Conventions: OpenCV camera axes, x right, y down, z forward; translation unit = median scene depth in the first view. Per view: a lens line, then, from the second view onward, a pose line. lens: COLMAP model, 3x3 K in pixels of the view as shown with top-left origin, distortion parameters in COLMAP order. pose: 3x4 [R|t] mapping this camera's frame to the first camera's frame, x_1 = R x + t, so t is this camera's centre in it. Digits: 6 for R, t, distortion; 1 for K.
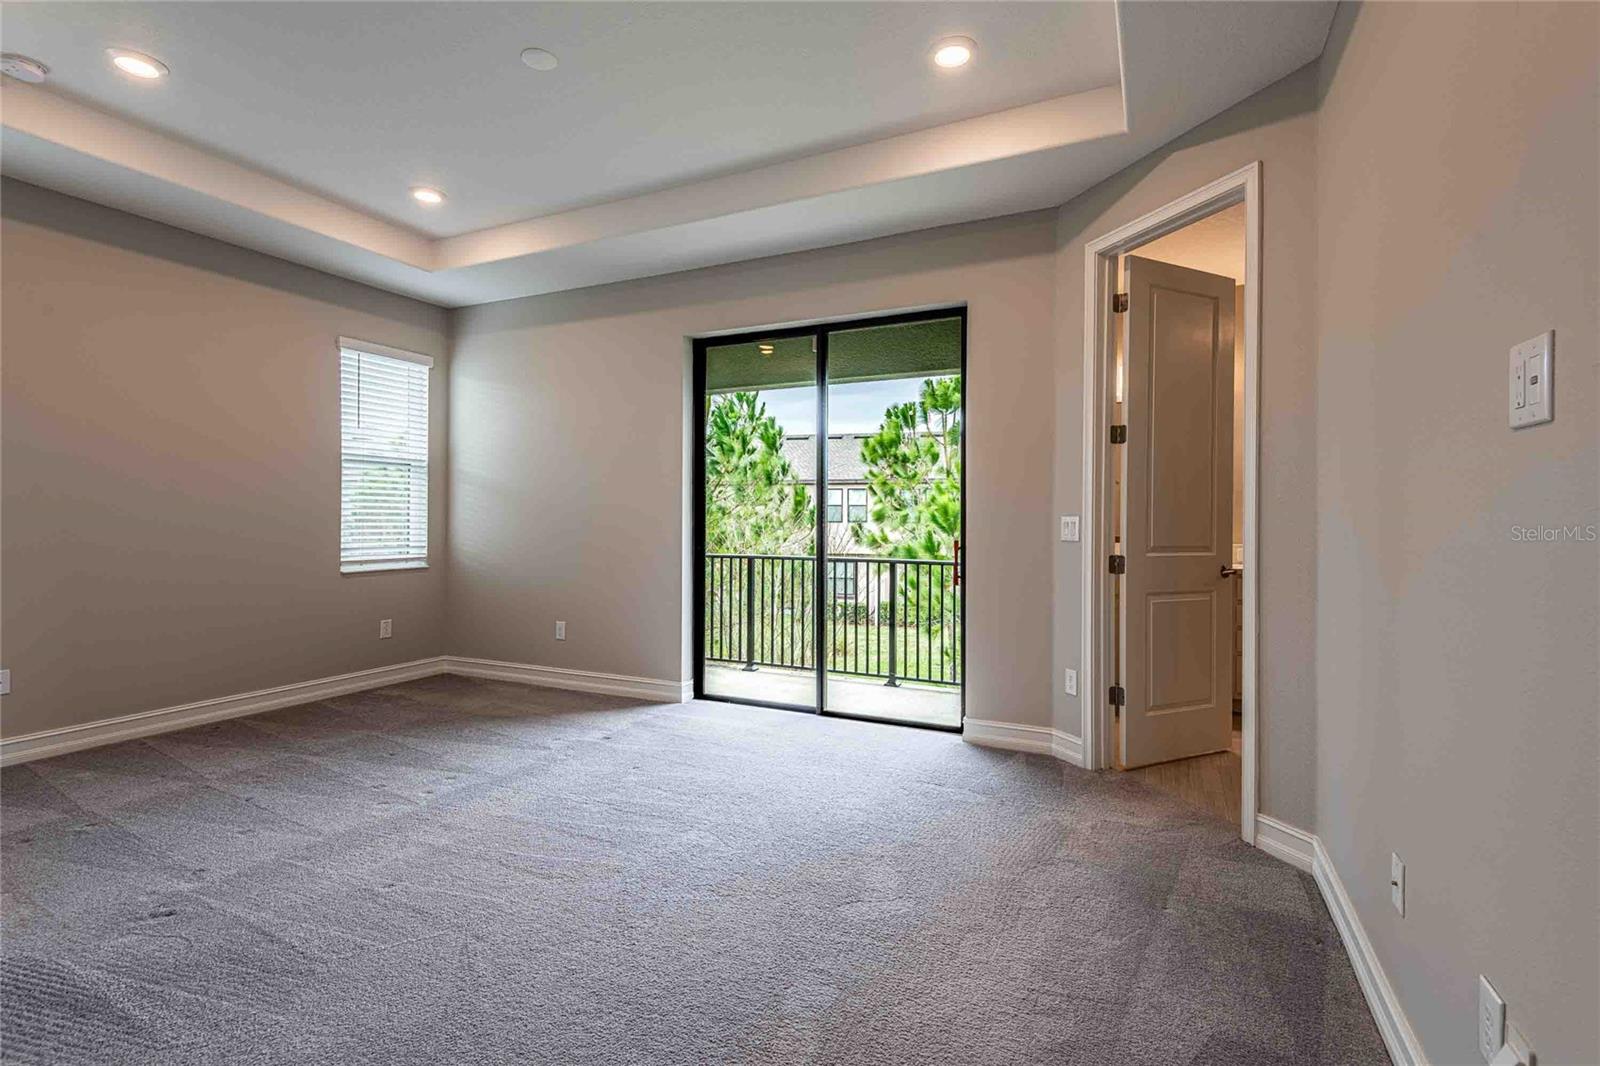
lens RADIAL K [[737.3, 0, 800.8], [0, 737.3, 516.4], [0, 0, 1]] dist [0.042450, -0.026451]
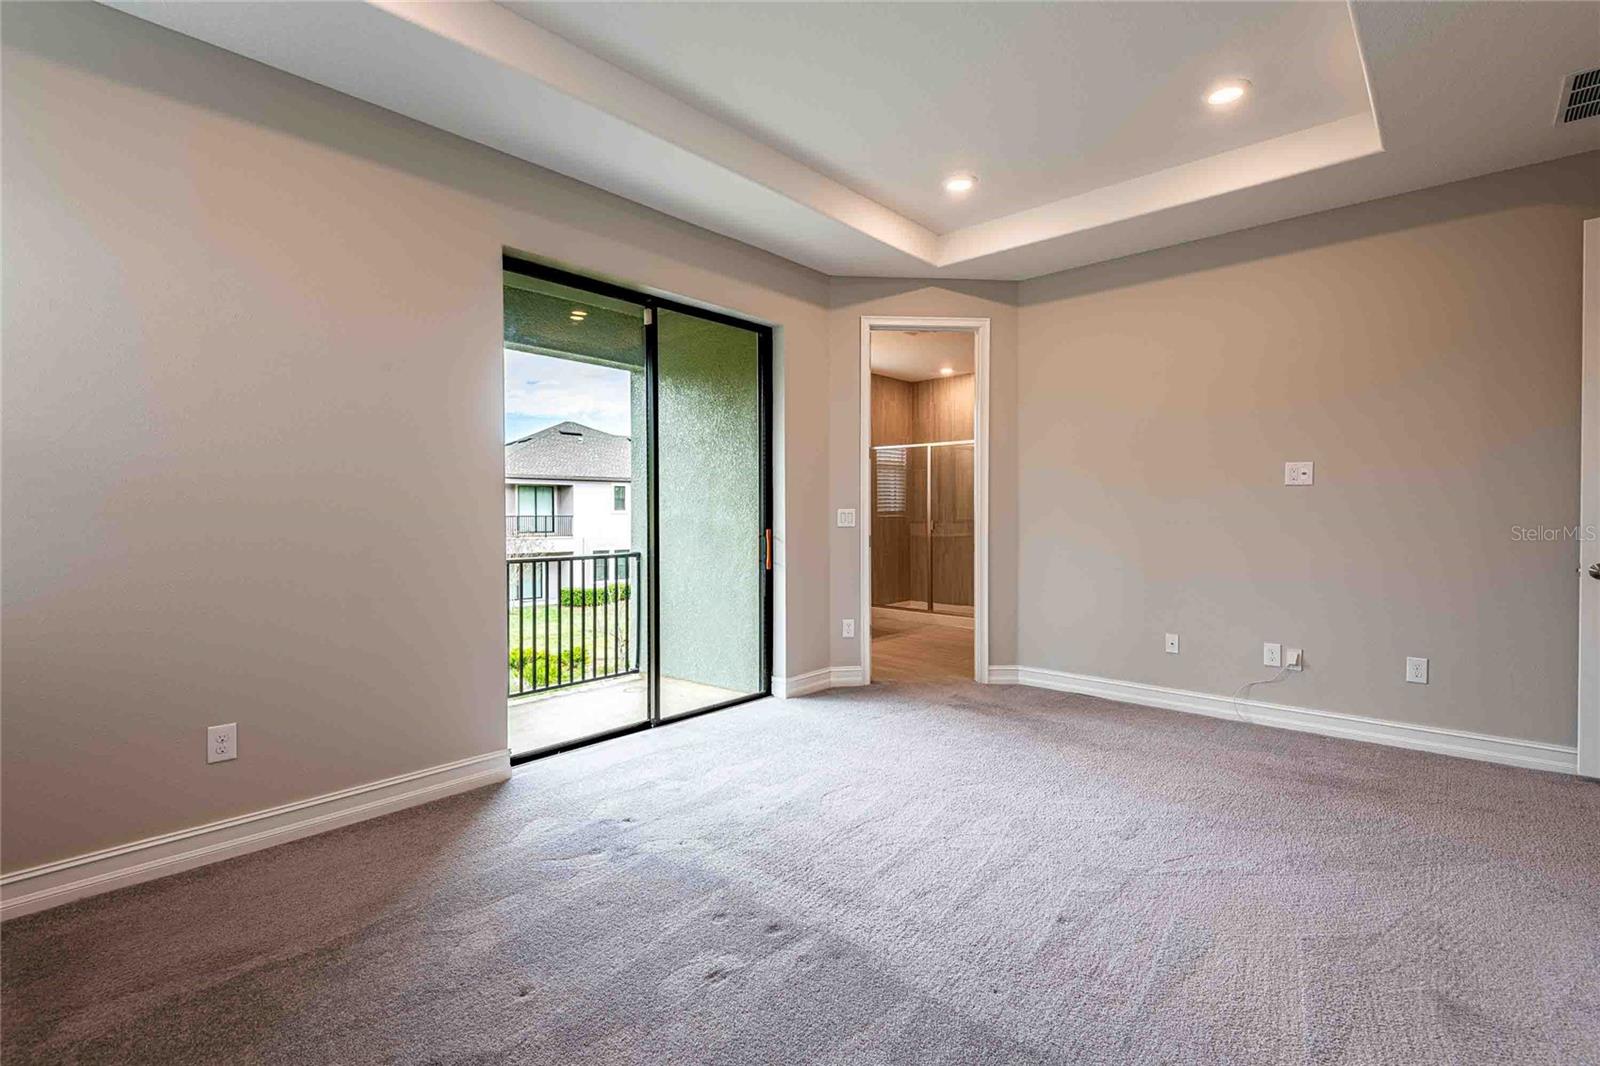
lens RADIAL K [[737.3, 0, 800.8], [0, 737.3, 516.4], [0, 0, 1]] dist [0.042450, -0.026451]
pose [[0.274272, -0.010604, 0.961594, -0.830817], [-0.000288, 0.999938, 0.011109, -0.000363], [-0.961652, -0.003324, 0.274252, 0.600318]]
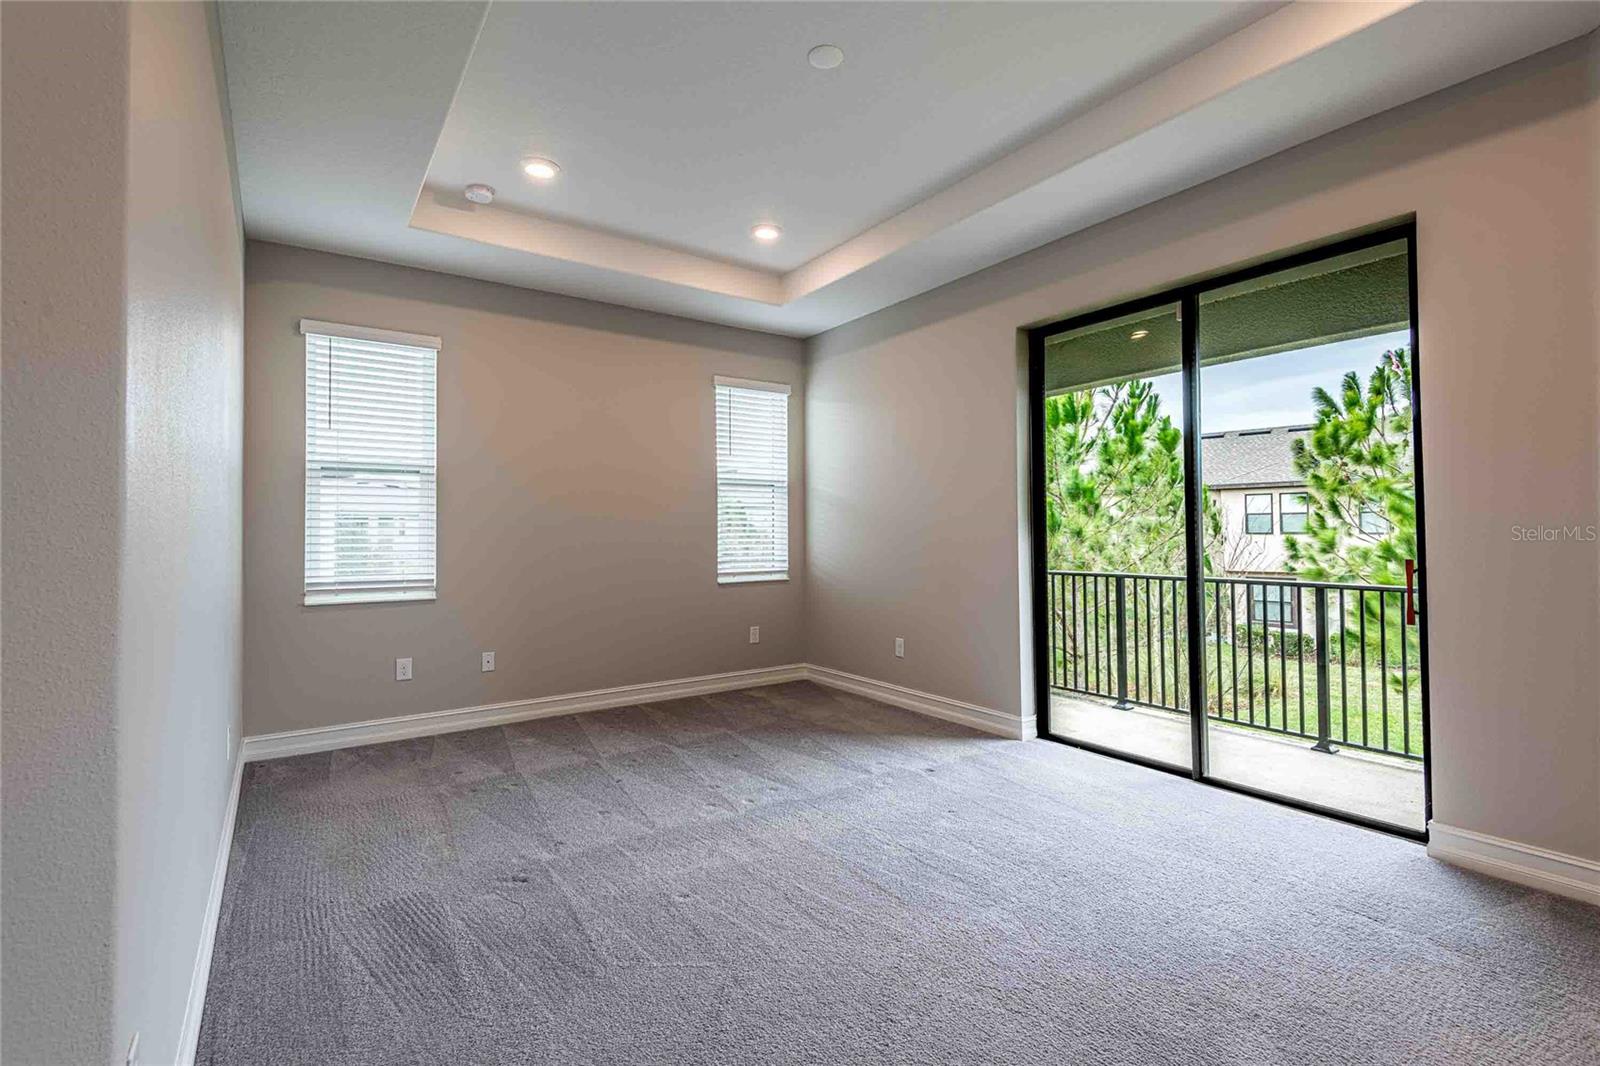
lens RADIAL K [[737.3, 0, 800.8], [0, 737.3, 516.4], [0, 0, 1]] dist [0.042450, -0.026451]
pose [[0.872200, -0.021837, -0.488662, 0.053181], [0.012405, 0.999669, -0.022531, 0.000987], [0.488992, 0.013590, 0.872182, 0.103354]]
